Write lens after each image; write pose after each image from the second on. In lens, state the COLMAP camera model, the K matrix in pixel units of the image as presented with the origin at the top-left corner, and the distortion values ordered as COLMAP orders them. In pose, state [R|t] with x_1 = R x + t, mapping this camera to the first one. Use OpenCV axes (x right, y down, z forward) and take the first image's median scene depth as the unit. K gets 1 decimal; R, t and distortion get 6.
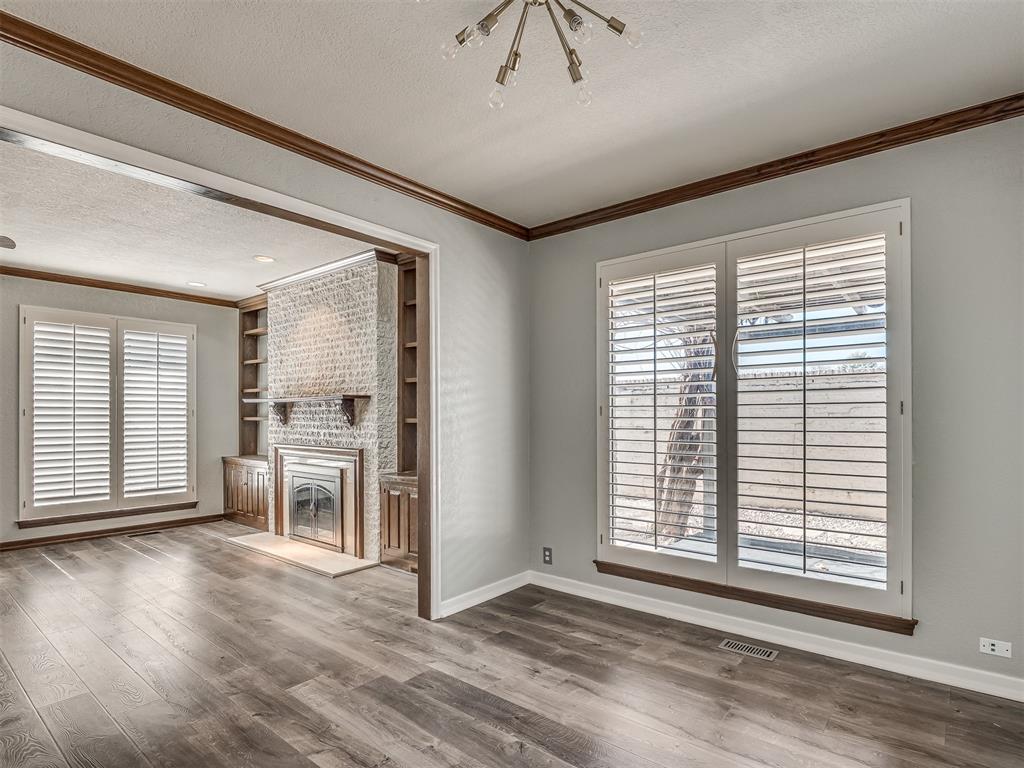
lens RADIAL K [[532.0, 0, 571.5], [0, 532.0, 417.3], [0, 0, 1]] dist [0.005900, -0.005176]
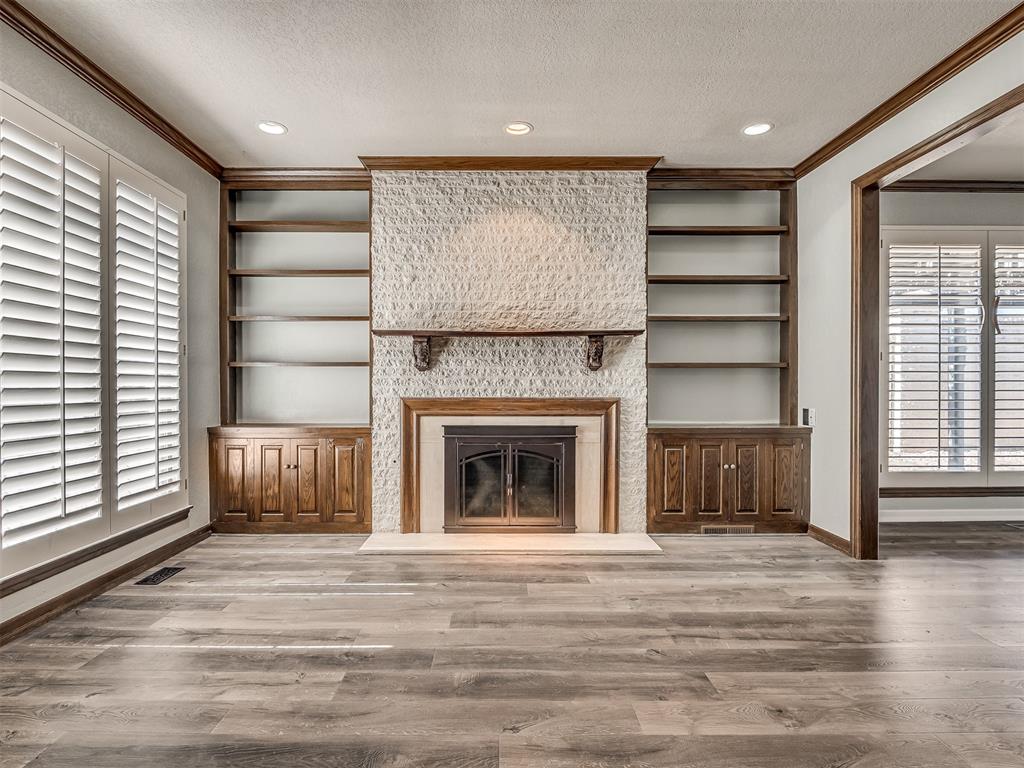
lens RADIAL K [[532.0, 0, 492.3], [0, 532.0, 390.1], [0, 0, 1]] dist [0.005900, -0.005176]
pose [[0.795821, -0.005551, 0.605506, -0.972441], [0.003465, 0.999983, 0.004614, 0.039750], [-0.605522, -0.001574, 0.795827, 0.441444]]
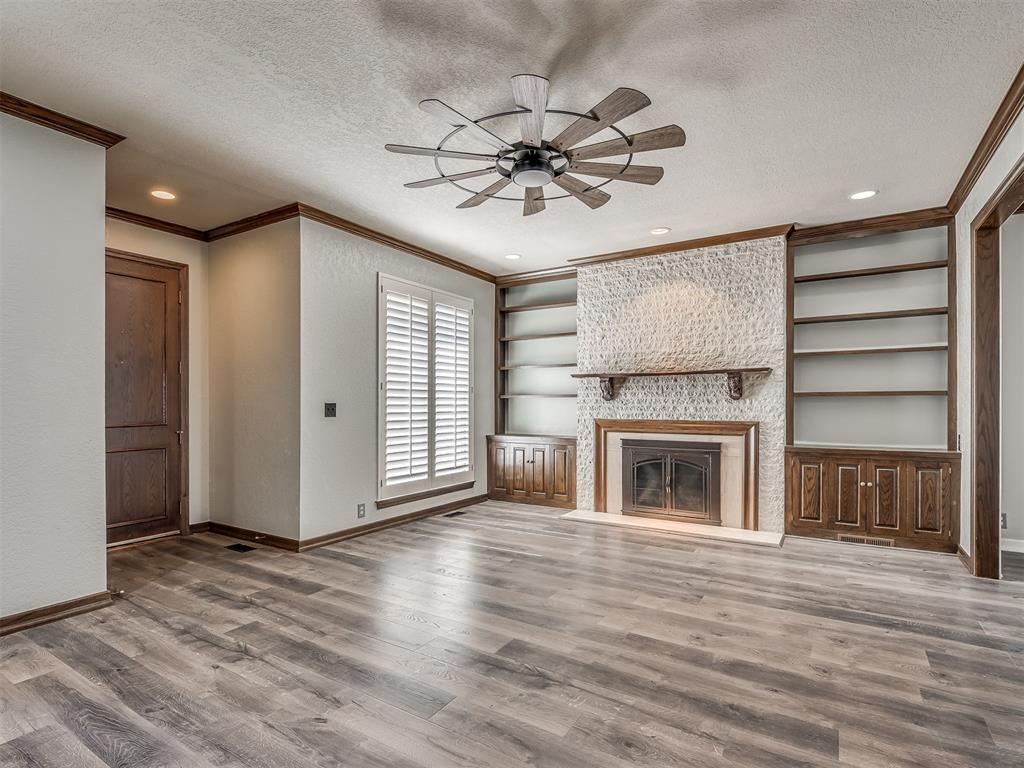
lens RADIAL K [[532.0, 0, 517.7], [0, 532.0, 409.1], [0, 0, 1]] dist [0.005900, -0.005176]
pose [[0.995521, -0.001594, 0.094527, -0.882368], [0.001279, 0.999993, 0.003394, 0.028846], [-0.094532, -0.003258, 0.995516, 0.035523]]
